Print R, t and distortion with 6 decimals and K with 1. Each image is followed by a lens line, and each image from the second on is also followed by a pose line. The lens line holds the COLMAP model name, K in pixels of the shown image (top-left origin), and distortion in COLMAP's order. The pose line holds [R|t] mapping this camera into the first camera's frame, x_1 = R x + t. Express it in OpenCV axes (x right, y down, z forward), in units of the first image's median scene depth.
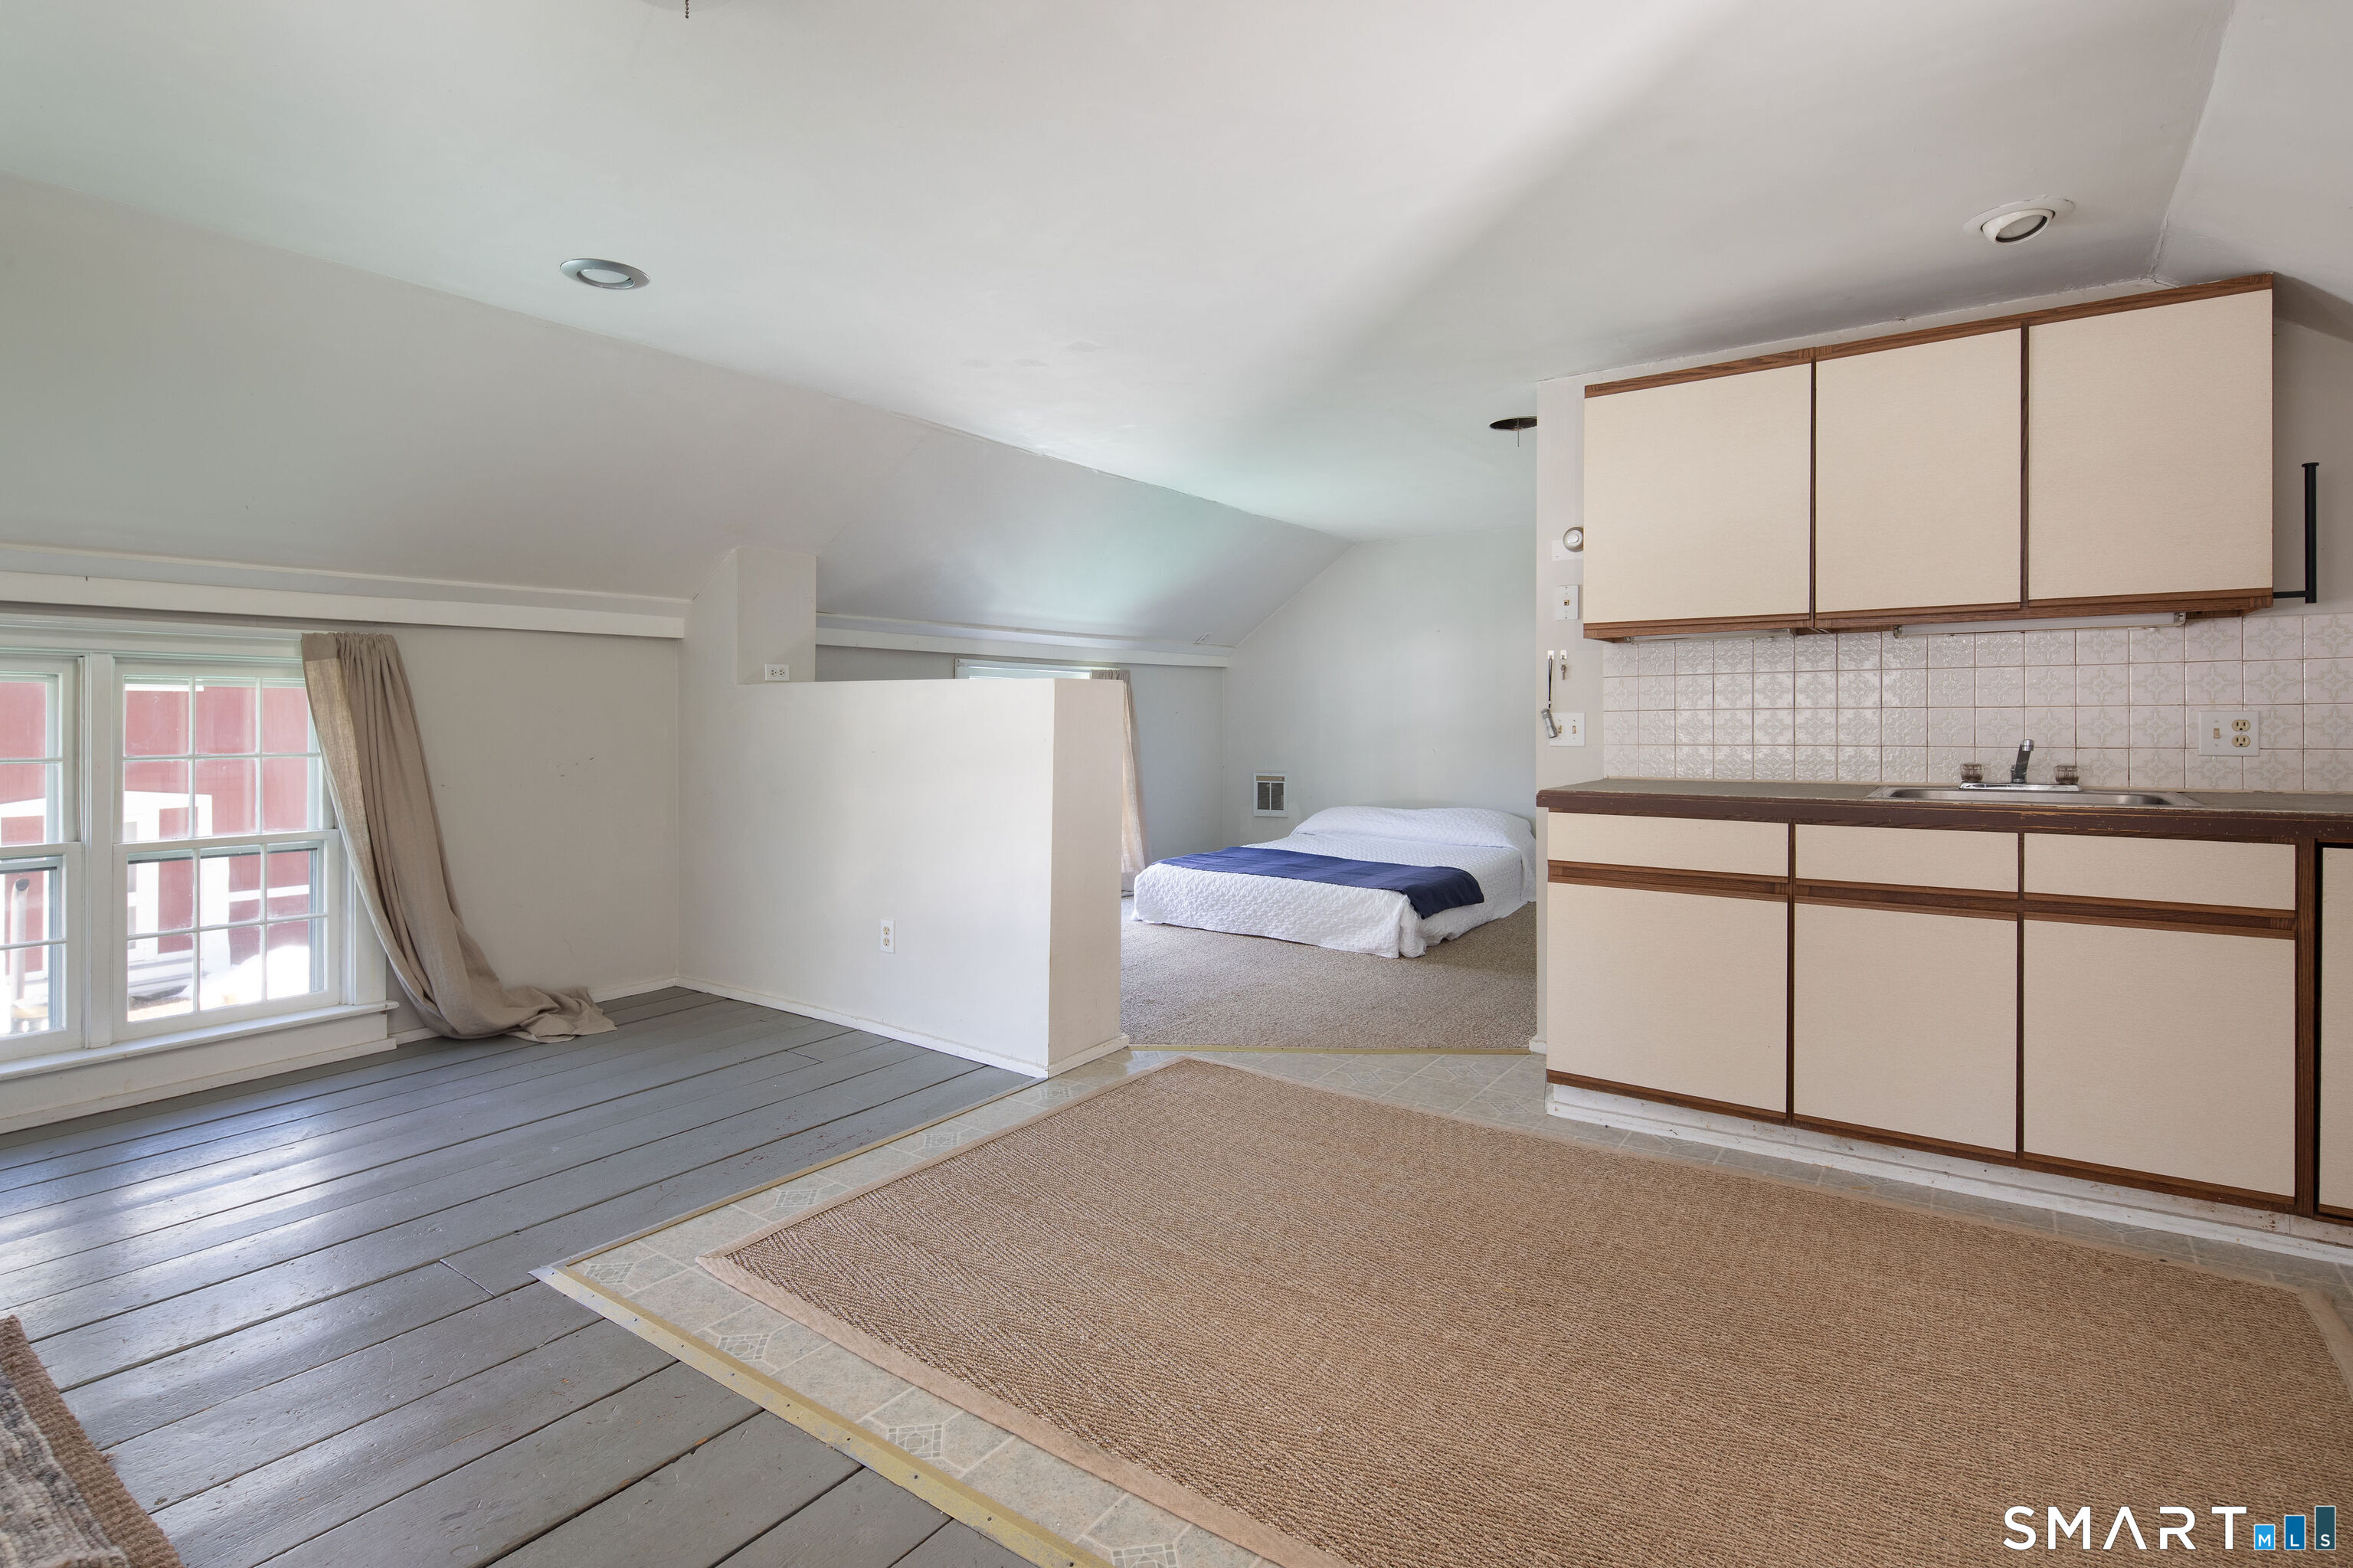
lens RADIAL K [[1162.1, 0, 1174.4], [0, 1162.1, 709.3], [0, 0, 1]] dist [0.003001, 0.000343]
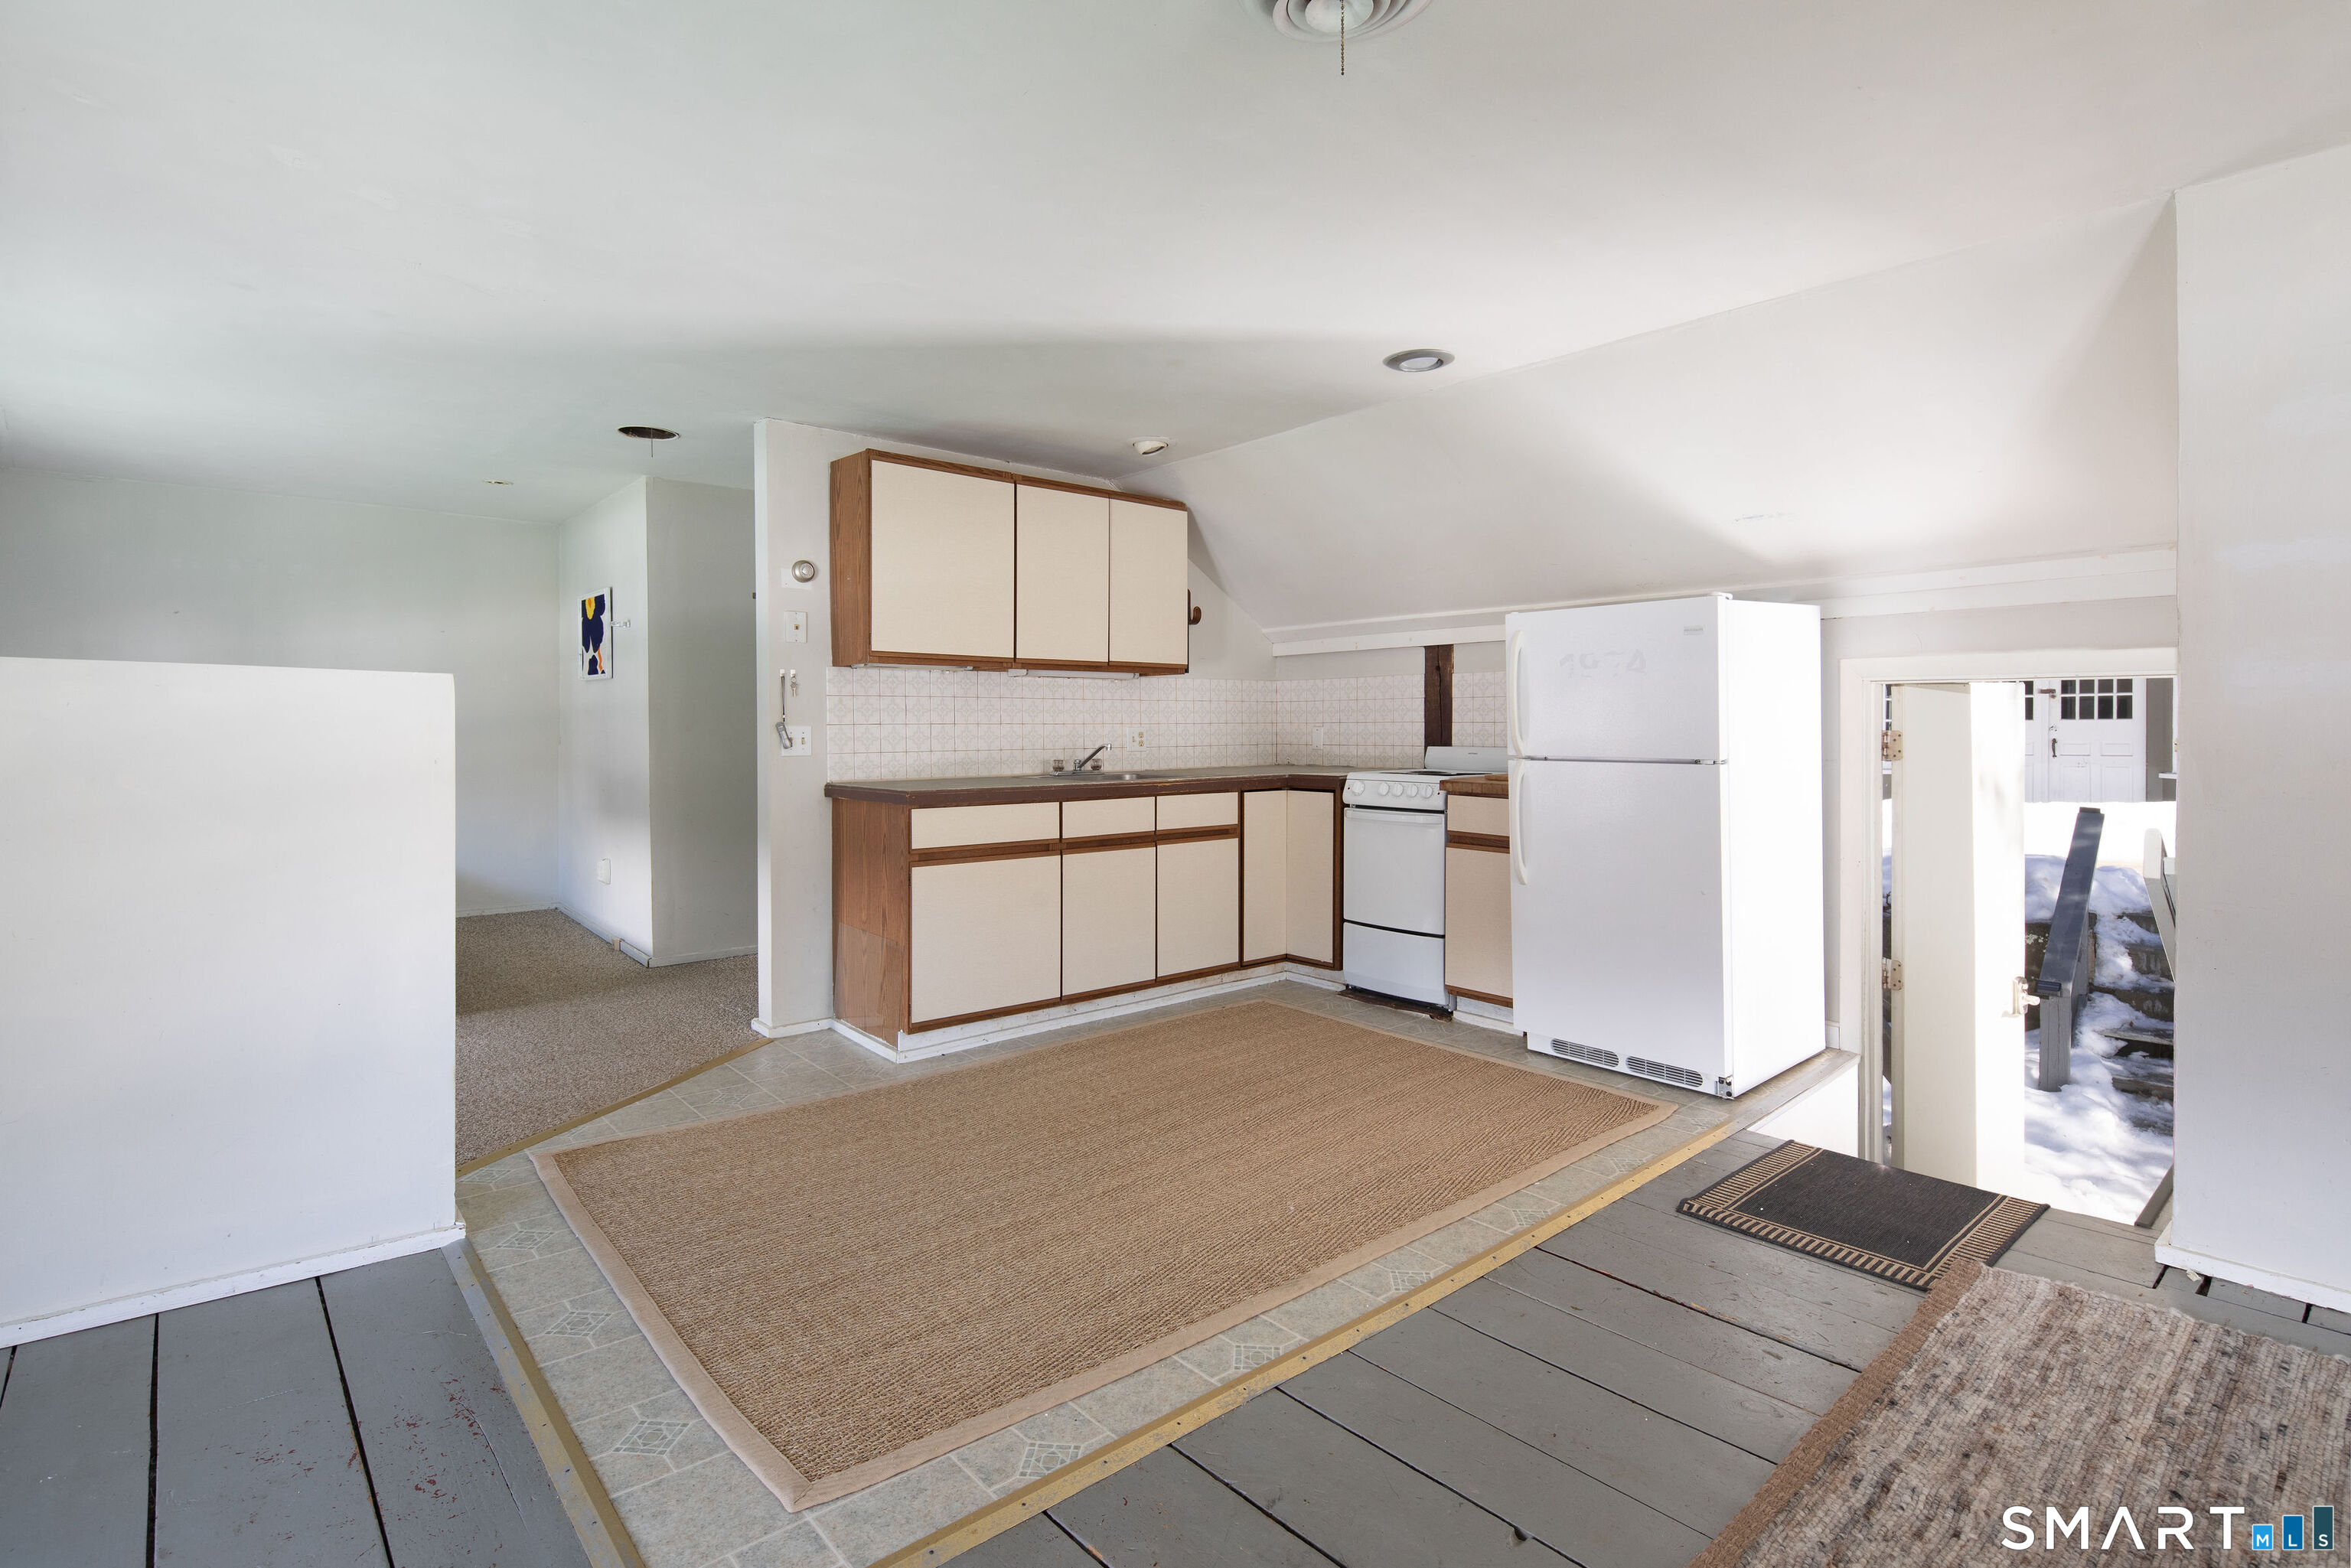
lens RADIAL K [[1144.7, 0, 1173.0], [0, 1144.7, 739.8], [0, 0, 1]] dist [0.000392, 0.000007]
pose [[0.228670, -0.007848, 0.973472, -0.813528], [-0.009868, 0.999897, 0.010379, 0.001722], [-0.973454, -0.011980, 0.228569, 0.499708]]
